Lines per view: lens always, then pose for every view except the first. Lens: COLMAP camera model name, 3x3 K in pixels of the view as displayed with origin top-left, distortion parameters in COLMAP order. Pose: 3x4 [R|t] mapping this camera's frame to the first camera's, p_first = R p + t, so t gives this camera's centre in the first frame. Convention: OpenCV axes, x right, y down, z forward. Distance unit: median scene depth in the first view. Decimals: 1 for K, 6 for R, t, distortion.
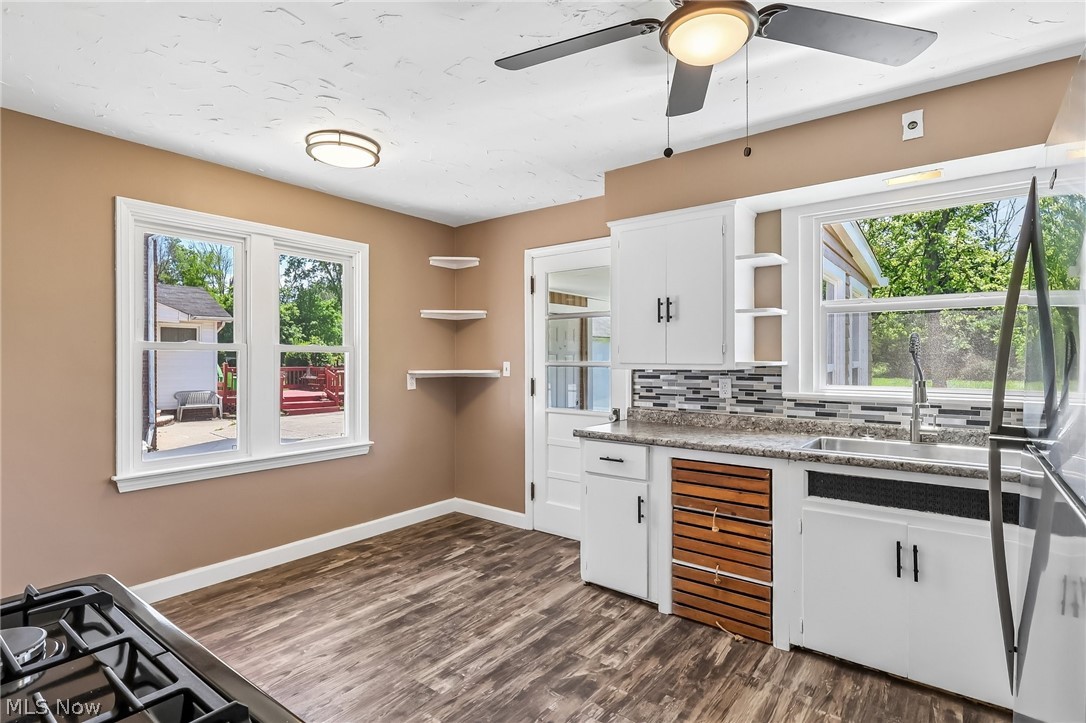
lens RADIAL K [[539.1, 0, 551.8], [0, 539.1, 360.7], [0, 0, 1]] dist [-0.006488, 0.000674]
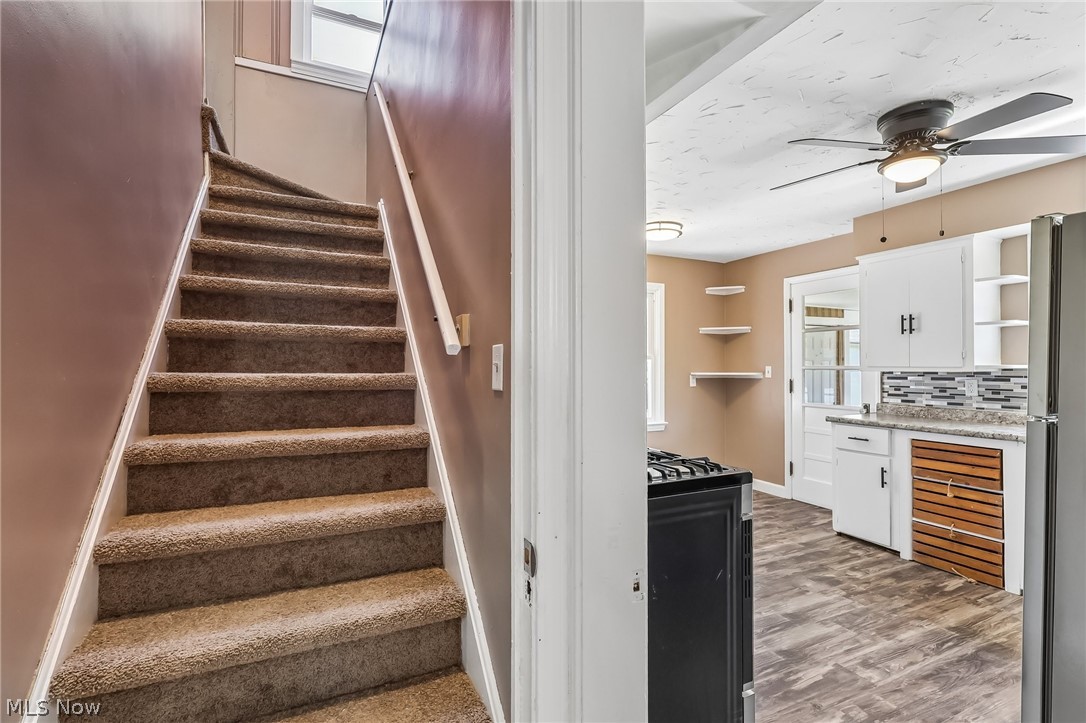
lens RADIAL K [[512.5, 0, 553.1], [0, 512.5, 362.2], [0, 0, 1]] dist [0.000817, 0.000878]
pose [[0.894815, -0.003208, -0.446426, 0.002602], [-0.001775, 0.999941, -0.010742, 0.008857], [0.446434, 0.010405, 0.894756, -0.434544]]
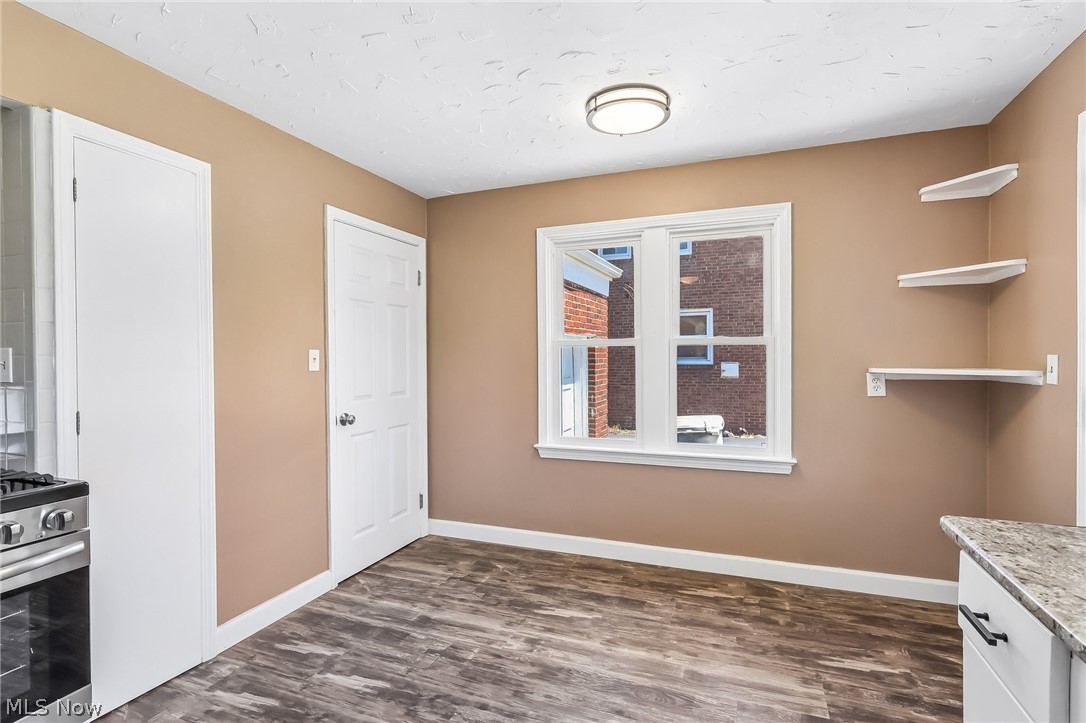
lens RADIAL K [[512.5, 0, 539.5], [0, 512.5, 364.0], [0, 0, 1]] dist [0.000817, 0.000878]
pose [[0.276494, 0.013436, -0.960922, 0.330200], [0.005680, 0.999862, 0.015615, 0.000753], [0.960999, -0.009776, 0.276379, 0.568781]]
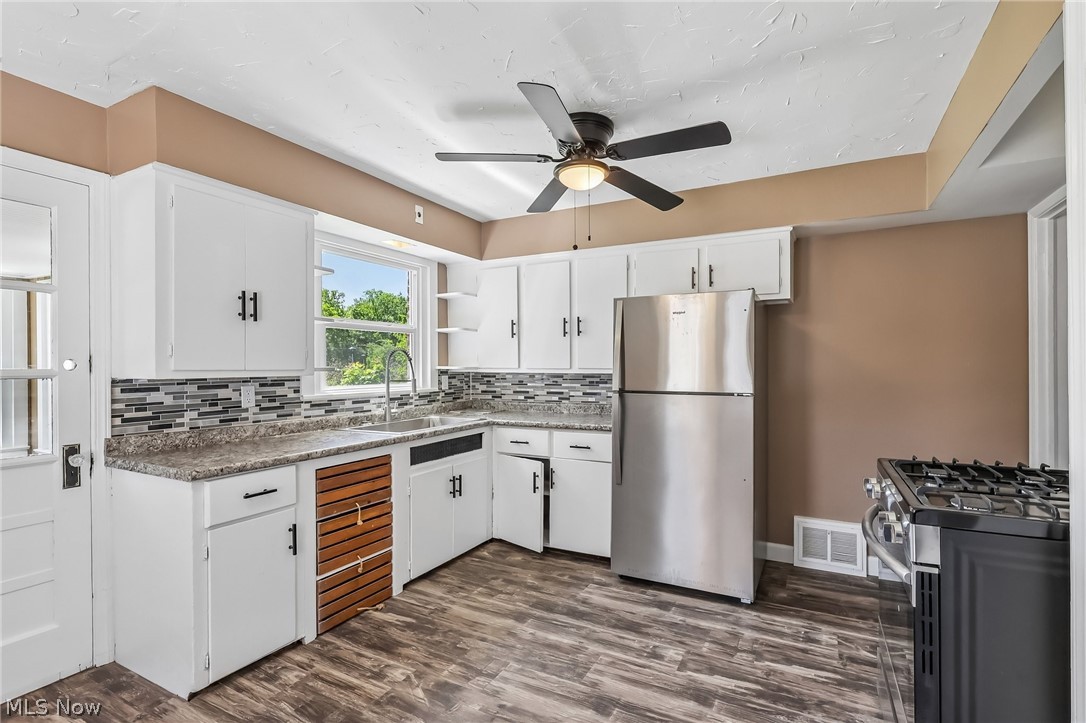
lens RADIAL K [[512.5, 0, 521.5], [0, 512.5, 364.7], [0, 0, 1]] dist [0.000817, 0.000878]
pose [[-0.127046, 0.002971, 0.991892, -0.627937], [0.005203, 0.999984, -0.002328, 0.001032], [-0.991883, 0.004865, -0.127059, 0.669845]]
